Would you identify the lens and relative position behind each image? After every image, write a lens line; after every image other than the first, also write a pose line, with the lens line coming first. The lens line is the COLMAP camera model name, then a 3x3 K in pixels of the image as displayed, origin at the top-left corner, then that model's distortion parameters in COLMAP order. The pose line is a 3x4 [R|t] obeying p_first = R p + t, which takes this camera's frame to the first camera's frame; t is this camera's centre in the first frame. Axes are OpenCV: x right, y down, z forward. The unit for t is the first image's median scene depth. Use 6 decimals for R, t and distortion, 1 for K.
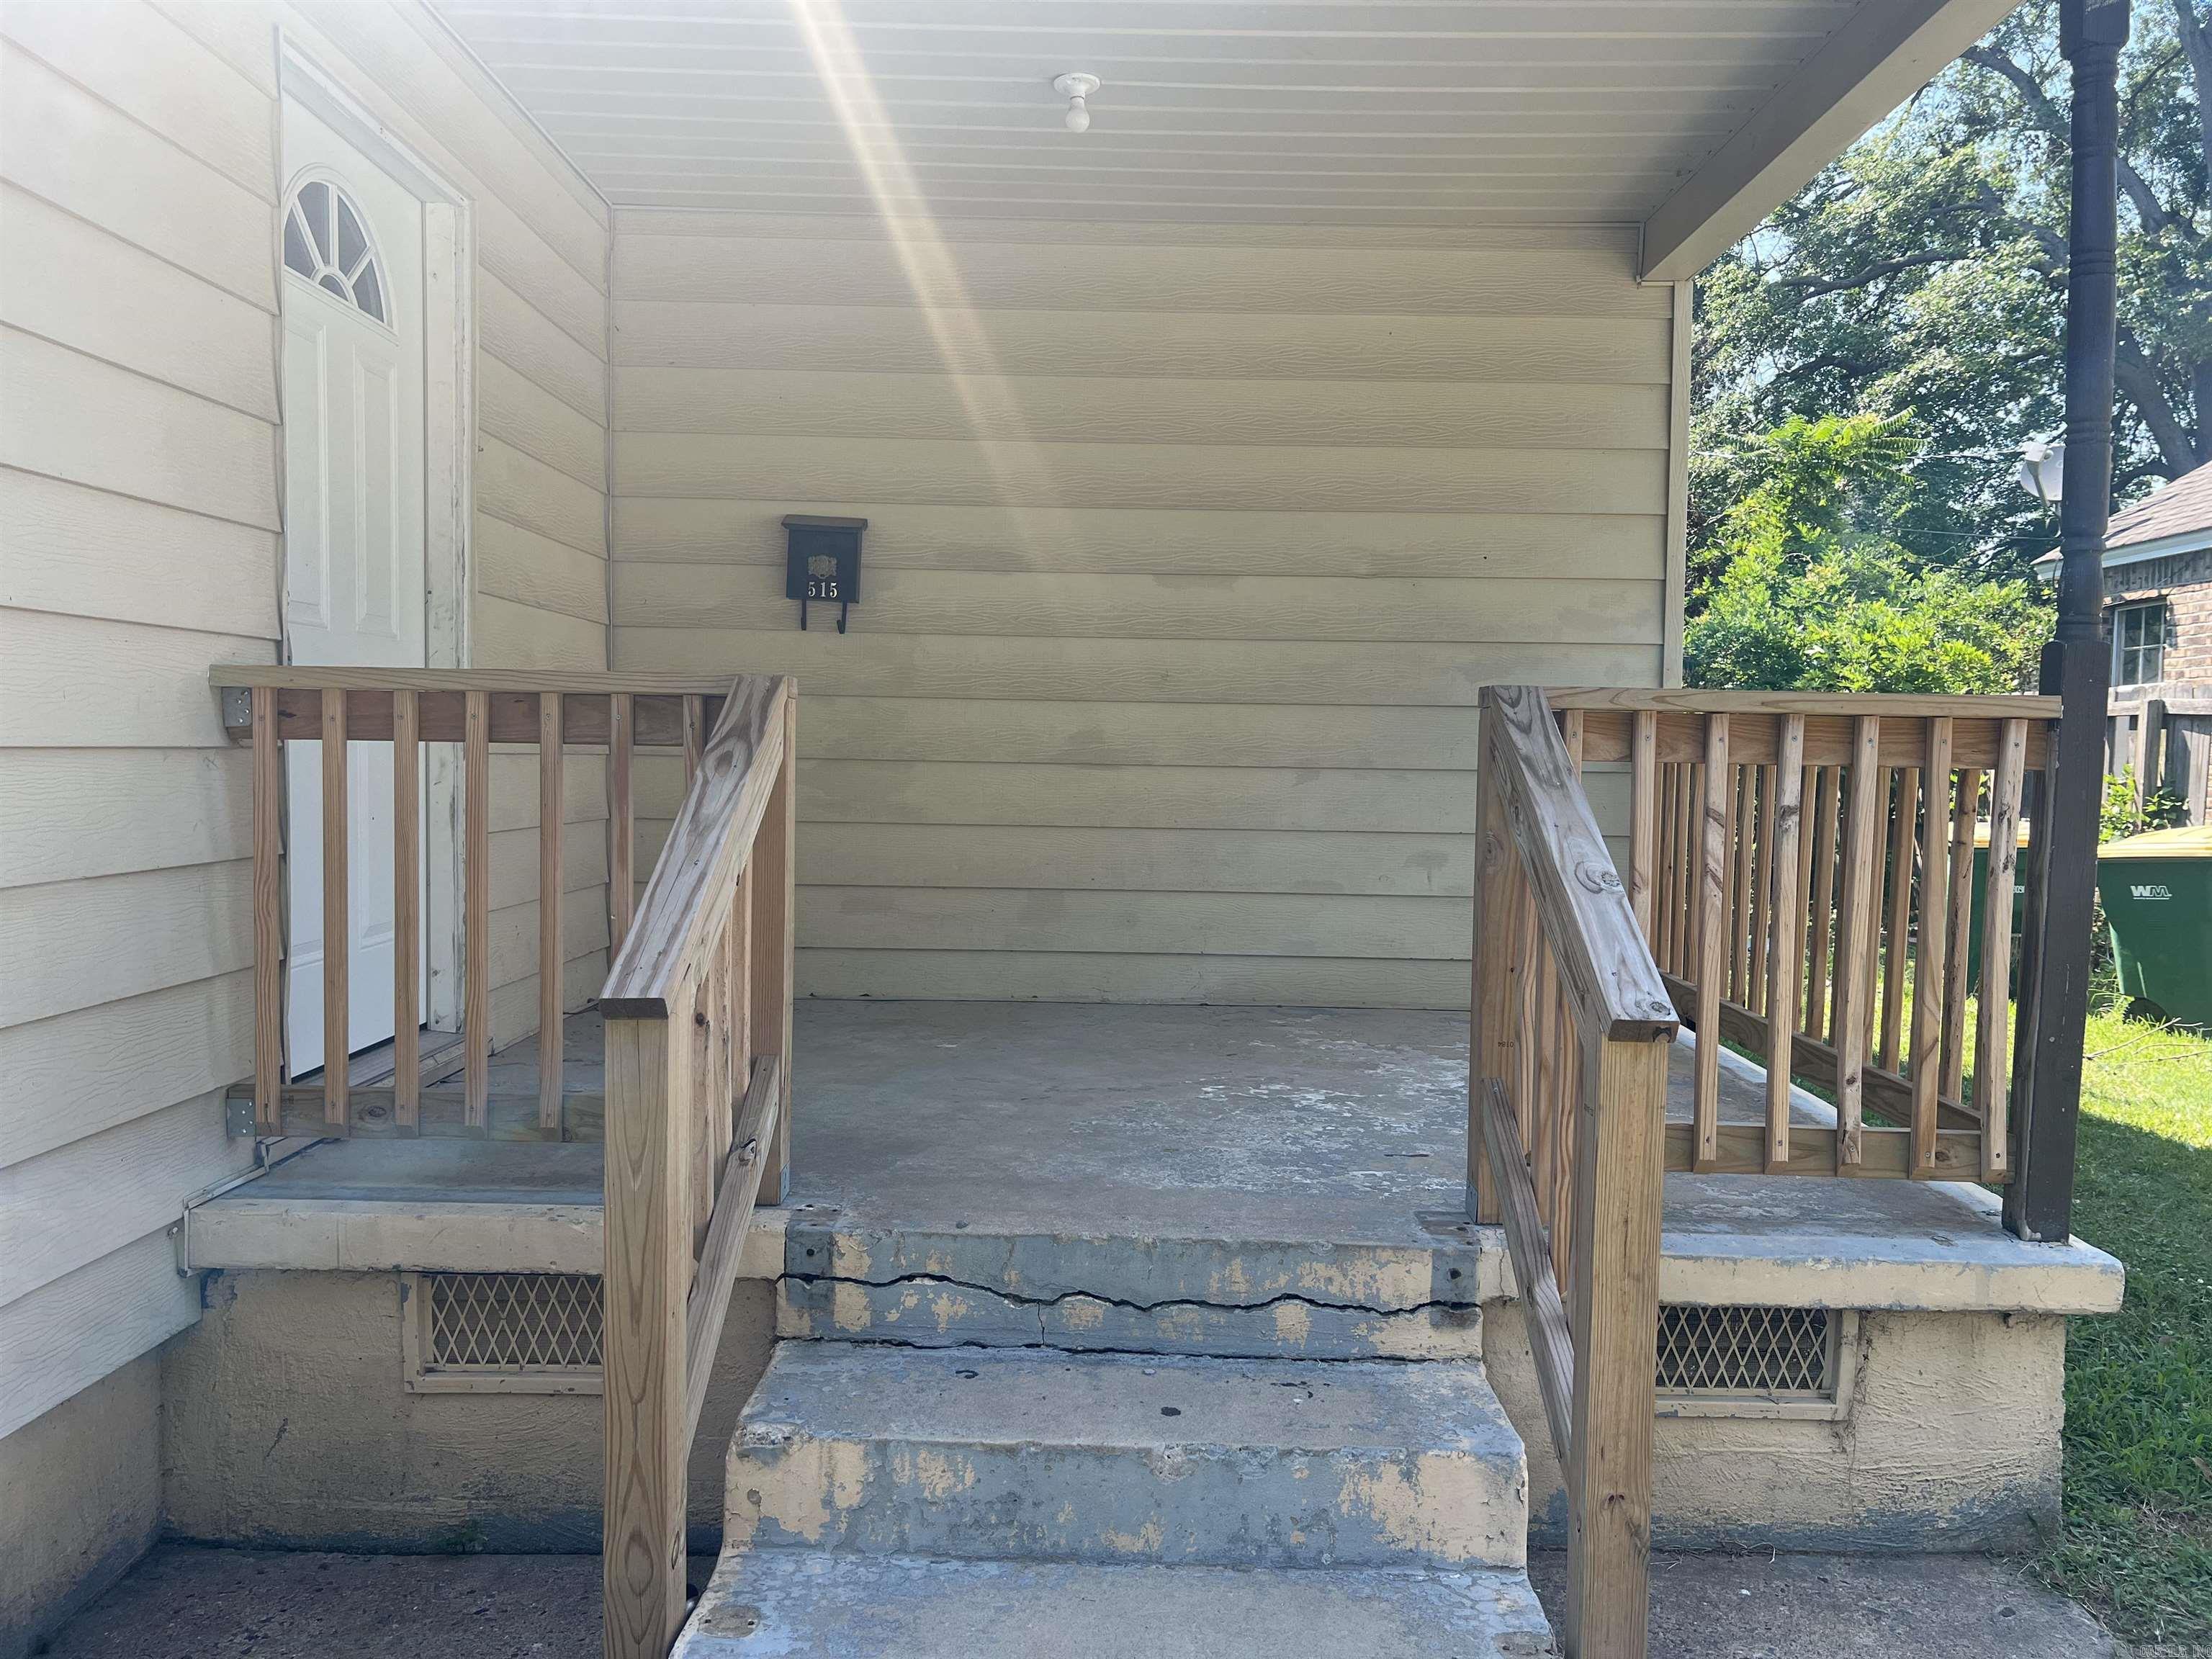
lens RADIAL K [[1672.4, 0, 1107.3], [0, 1672.4, 845.9], [0, 0, 1]] dist [0.041686, -0.049199]
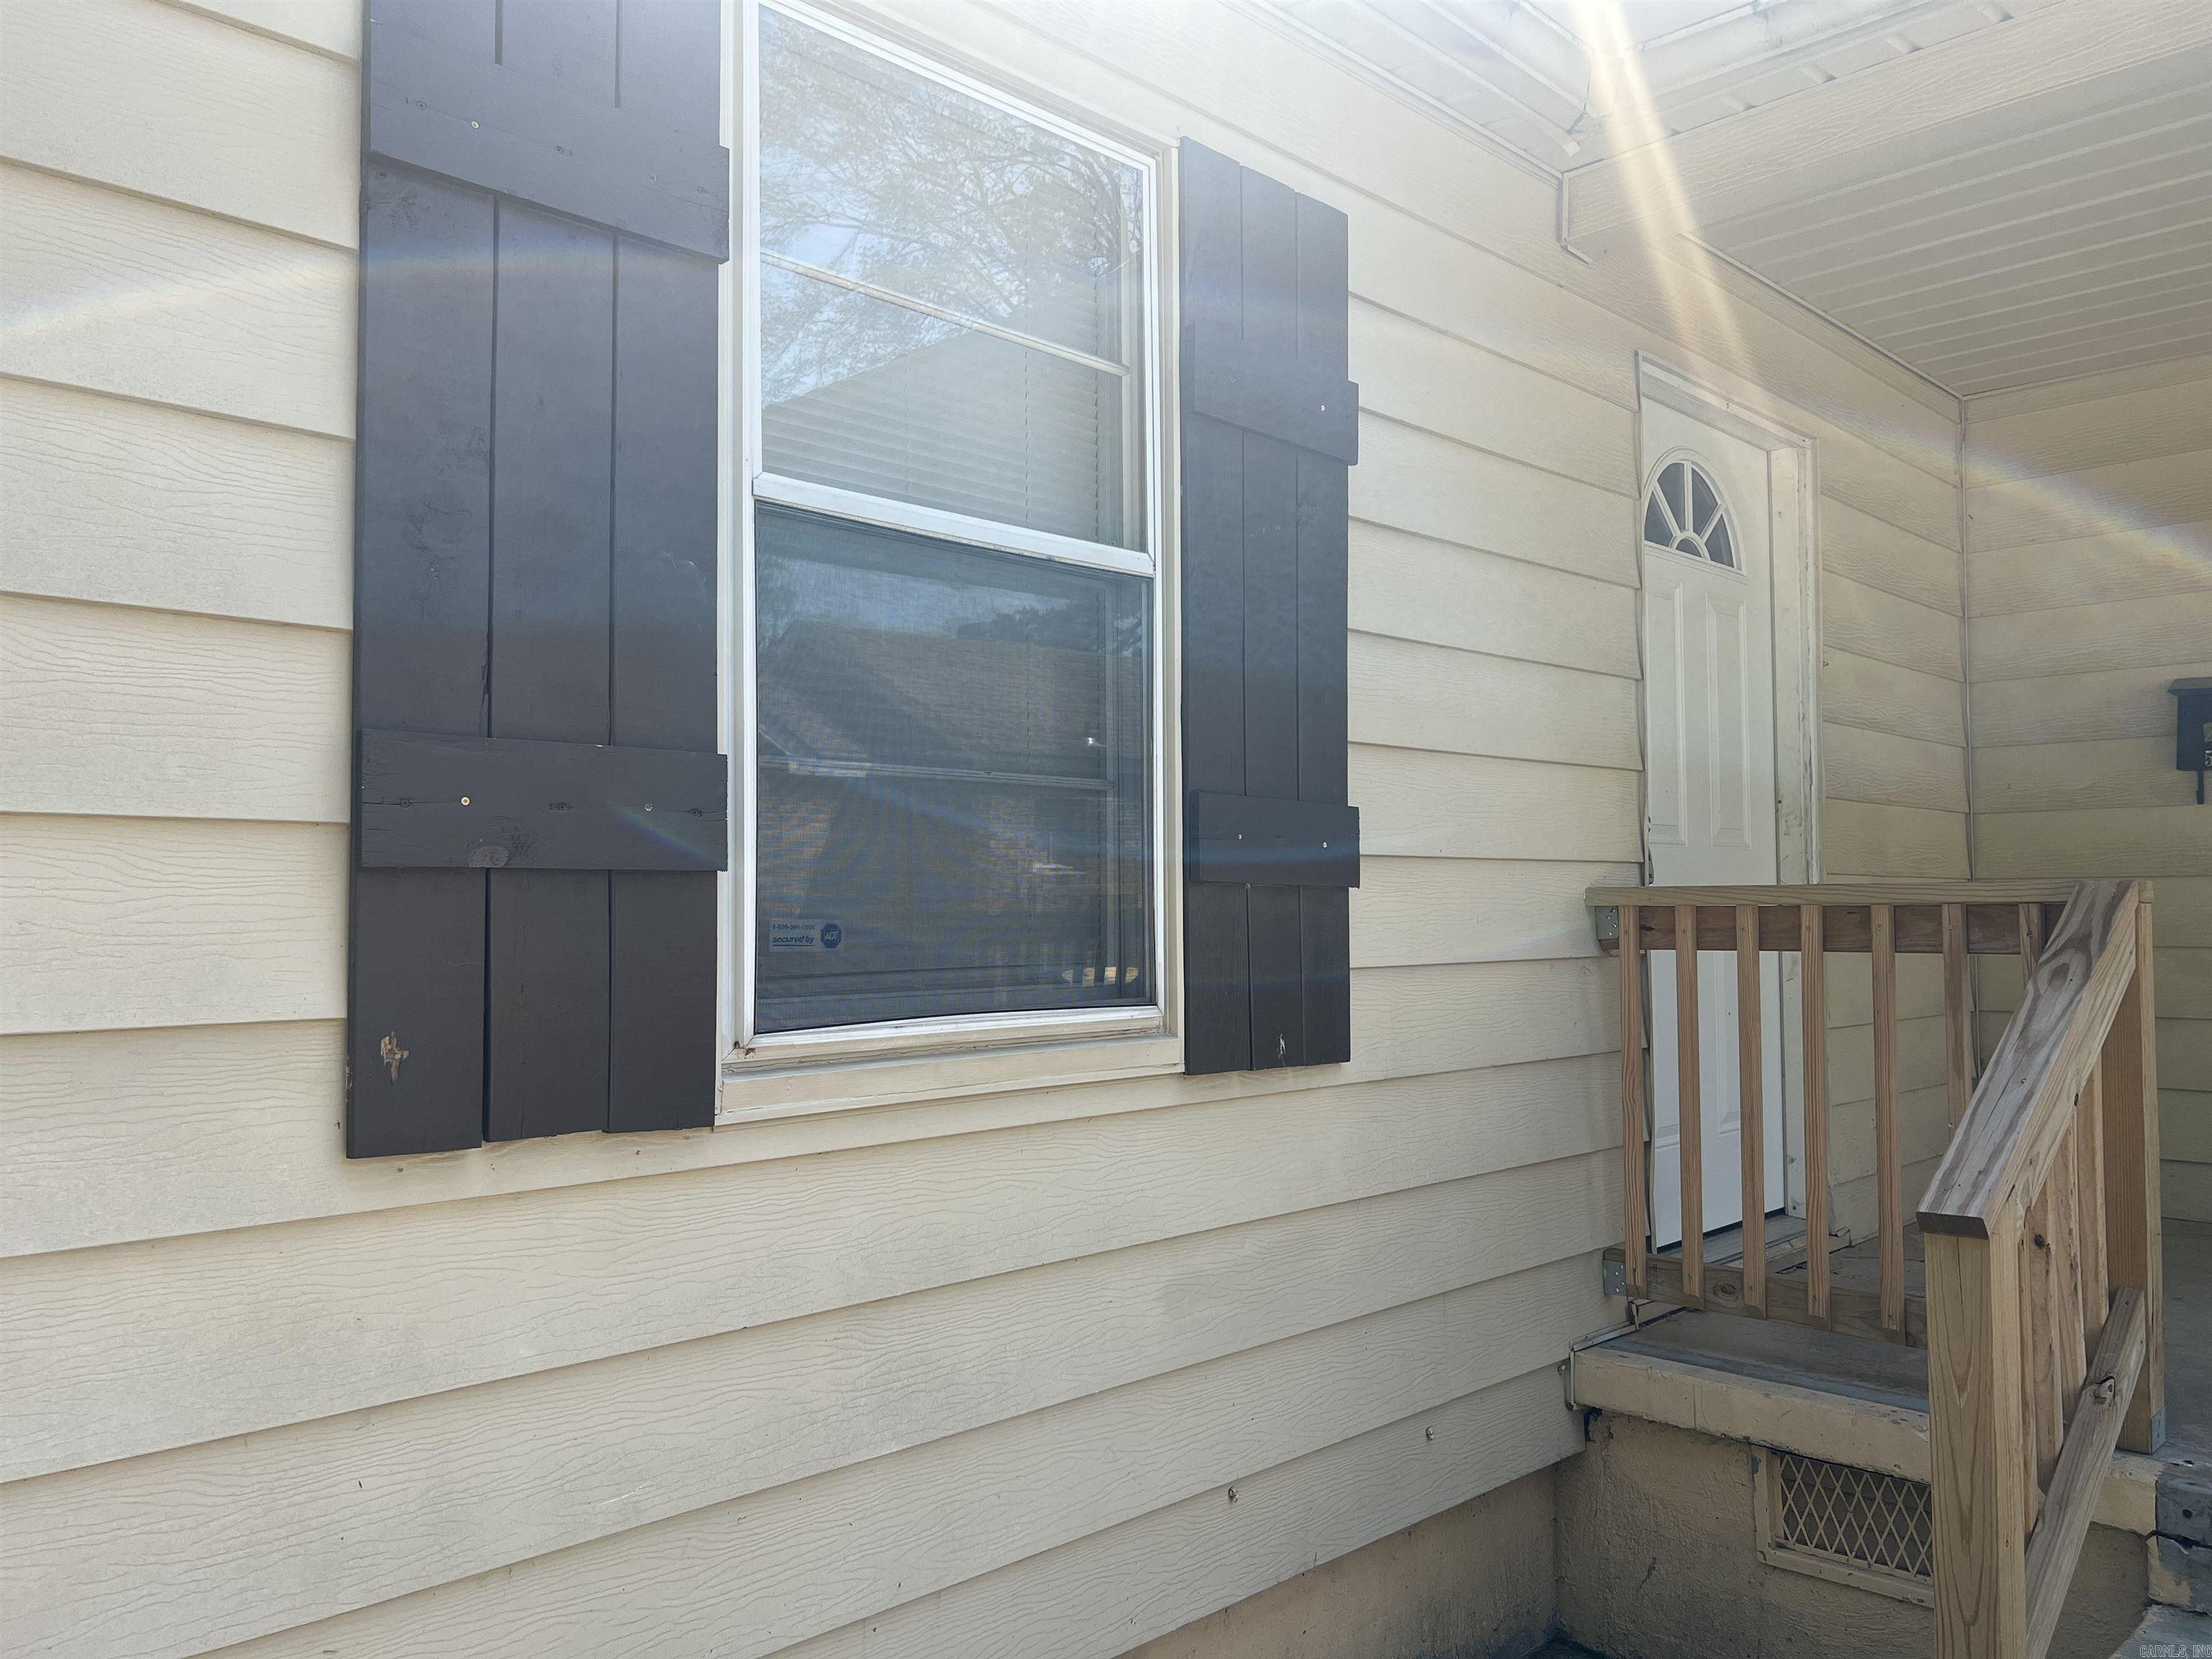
lens RADIAL K [[1672.4, 0, 1103.1], [0, 1672.4, 830.2], [0, 0, 1]] dist [0.041686, -0.049199]
pose [[0.705895, -0.055506, -0.706138, 0.071974], [-0.020333, 0.994926, -0.098532, -0.024149], [0.708025, 0.083910, 0.701185, -0.086525]]
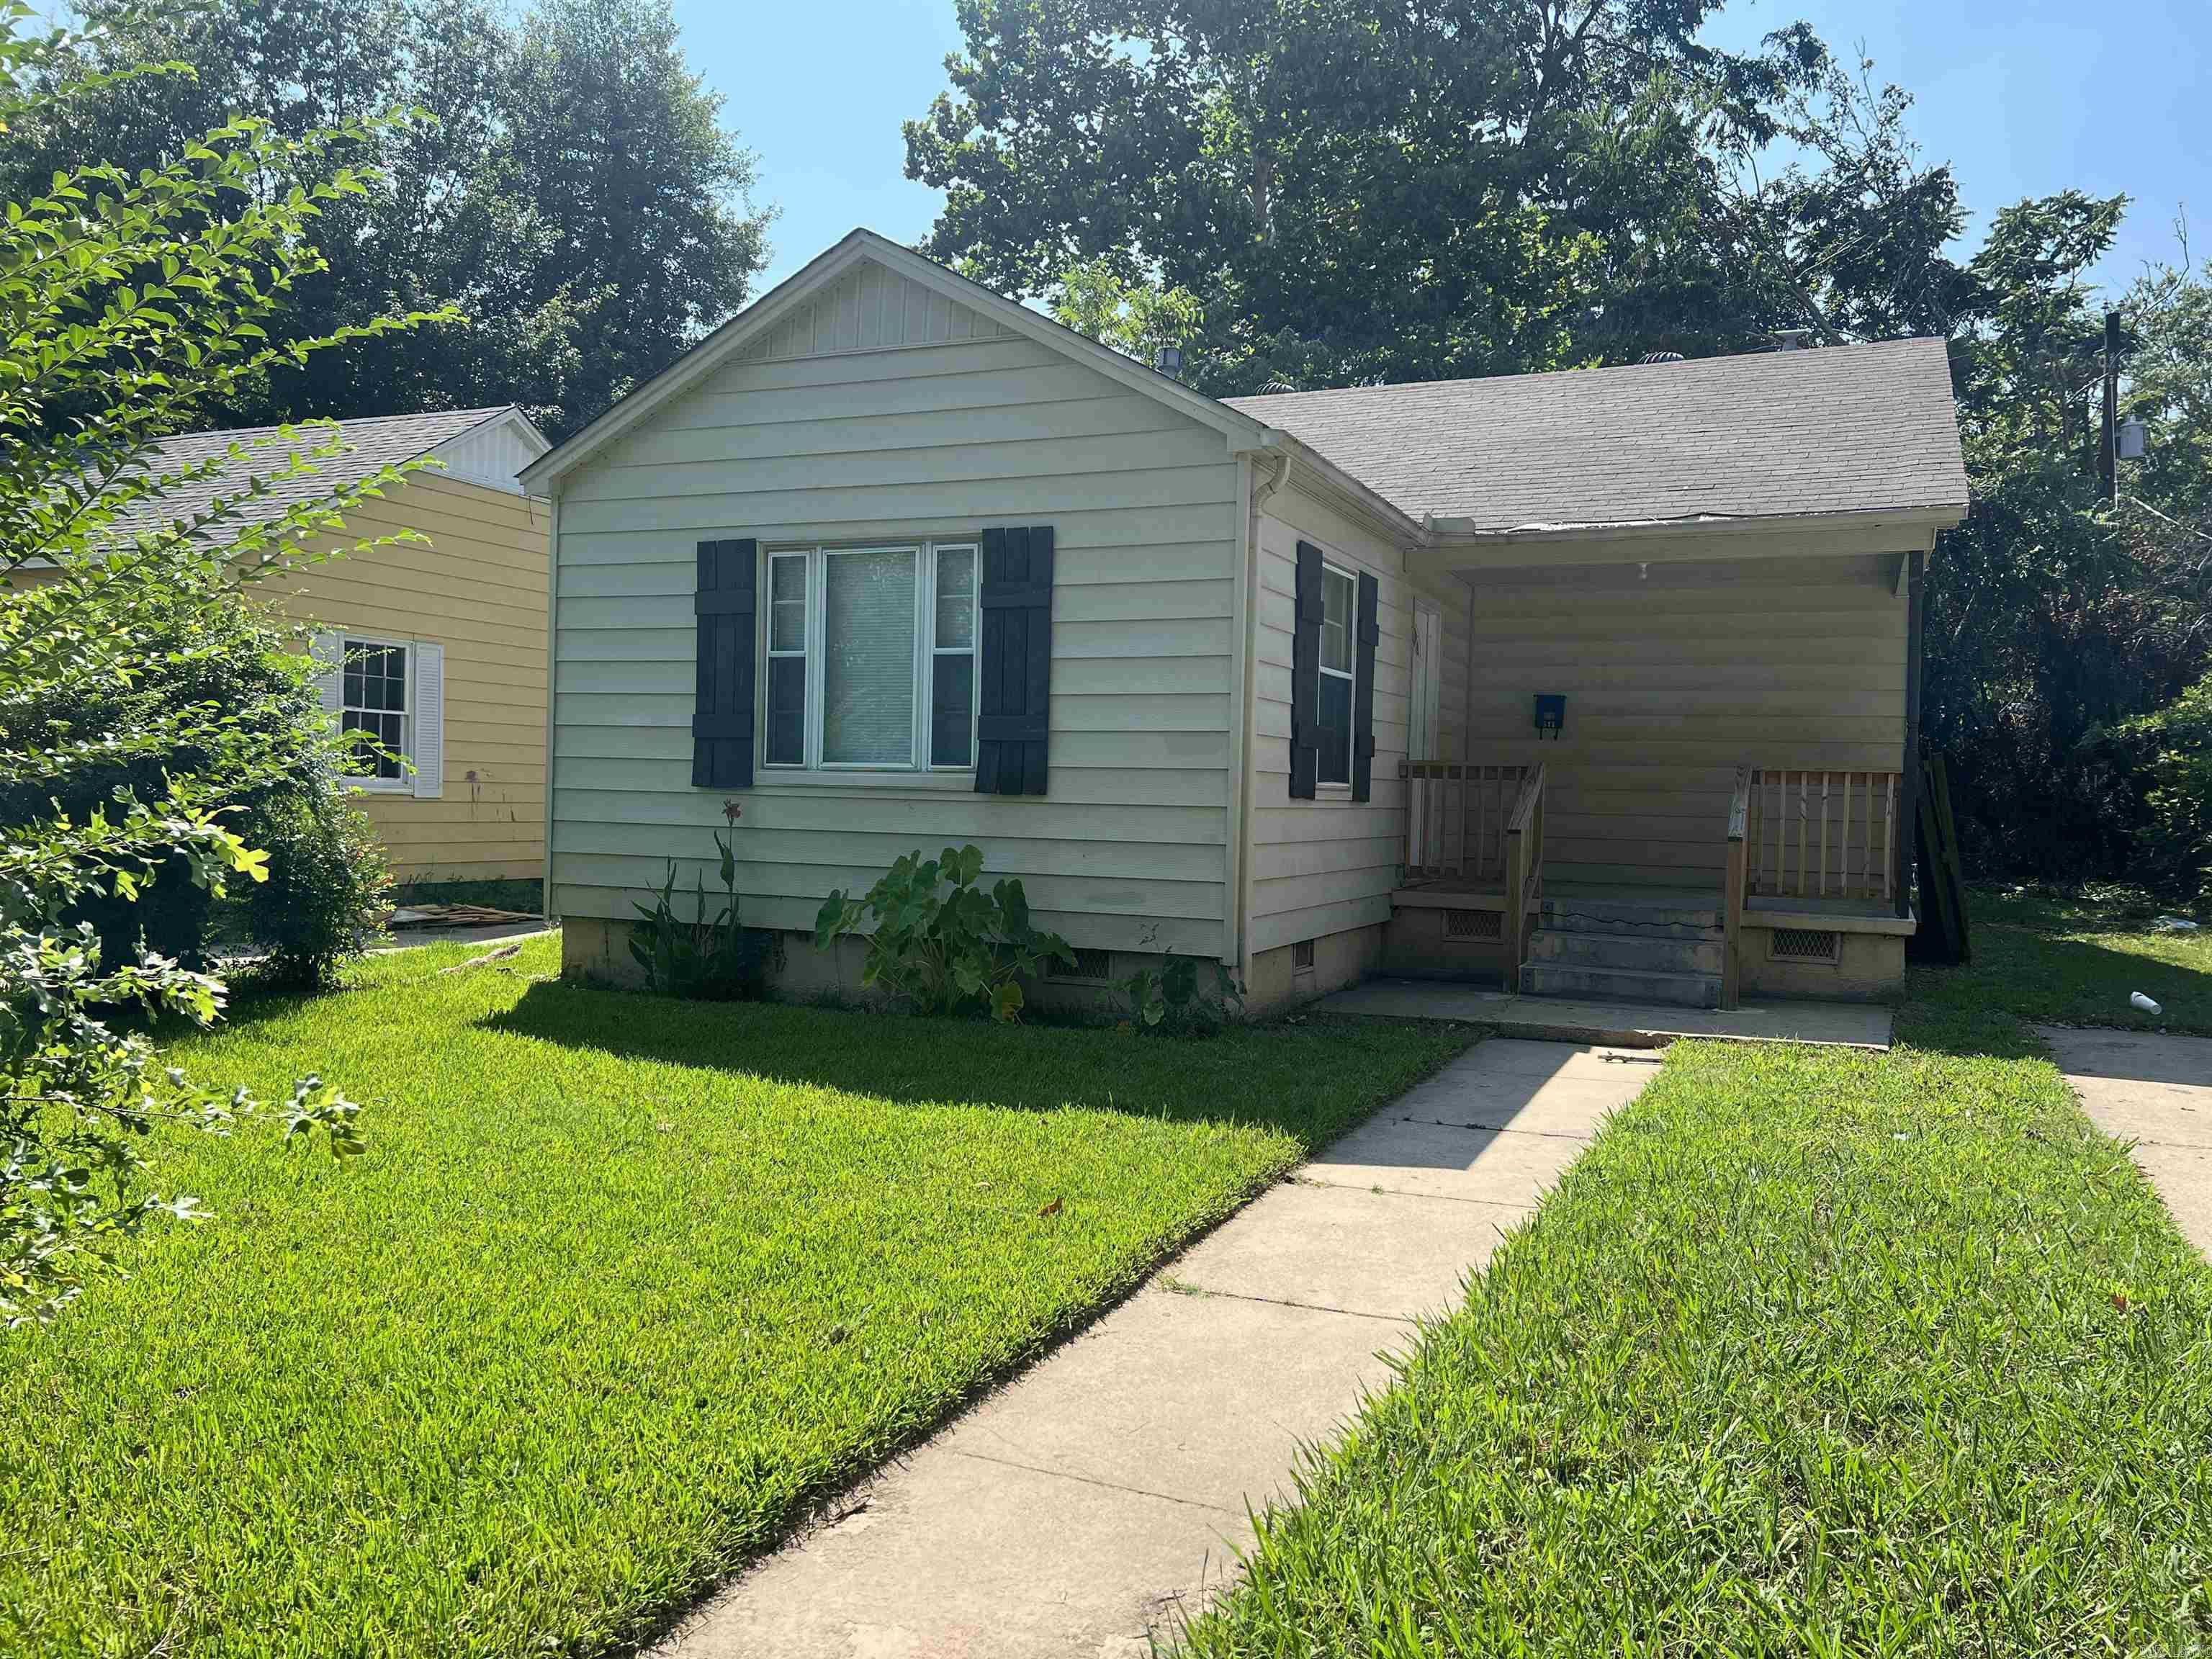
lens RADIAL K [[1672.4, 0, 1104.2], [0, 1672.4, 829.3], [0, 0, 1]] dist [0.041686, -0.049199]
pose [[0.916112, 0.011202, -0.400765, 0.440860], [-0.027730, 0.998986, -0.035465, 0.223029], [0.399962, 0.043603, 0.915494, -2.994092]]
